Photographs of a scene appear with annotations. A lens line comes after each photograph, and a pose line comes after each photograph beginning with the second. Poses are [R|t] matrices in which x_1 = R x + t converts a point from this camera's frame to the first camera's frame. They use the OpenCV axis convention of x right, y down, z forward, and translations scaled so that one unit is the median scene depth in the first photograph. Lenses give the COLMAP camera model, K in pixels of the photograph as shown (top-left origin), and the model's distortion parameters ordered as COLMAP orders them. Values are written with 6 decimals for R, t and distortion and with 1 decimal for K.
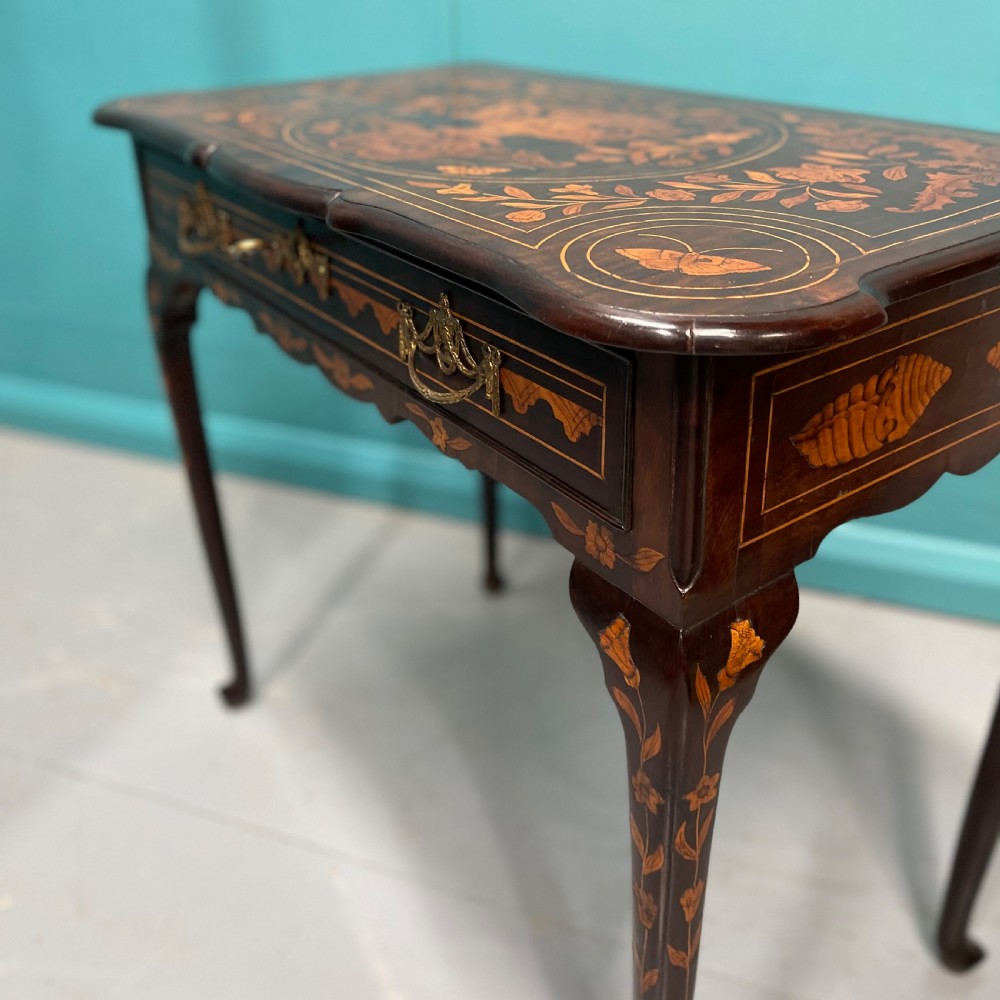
lens RADIAL K [[1043.8, 0, 501.4], [0, 1043.8, 434.2], [0, 0, 1]] dist [0.010237, 0.000000]
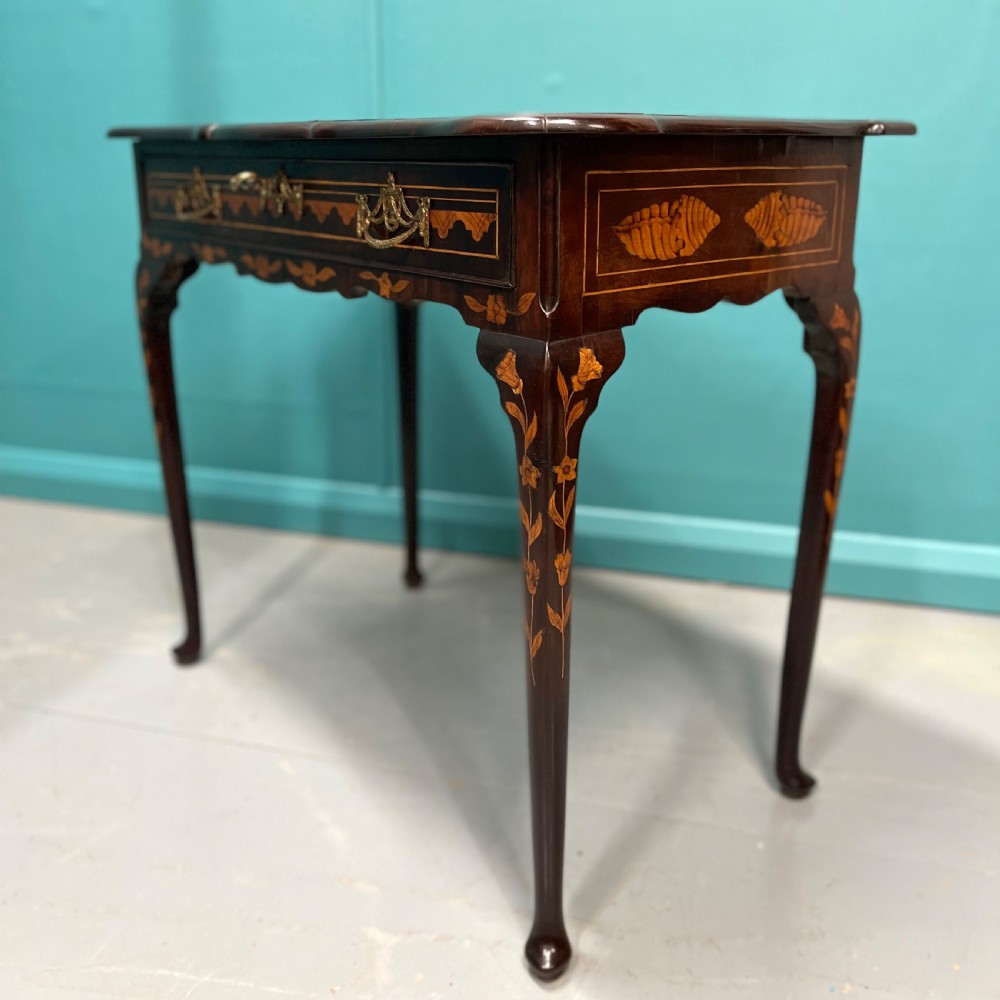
lens RADIAL K [[1043.8, 0, 505.7], [0, 1043.8, 454.5], [0, 0, 1]] dist [0.010237, 0.000000]
pose [[0.995518, -0.003590, 0.094502, -0.031338], [0.019600, 0.985415, -0.169038, 0.485480], [-0.092517, 0.170133, 0.981069, -0.392147]]
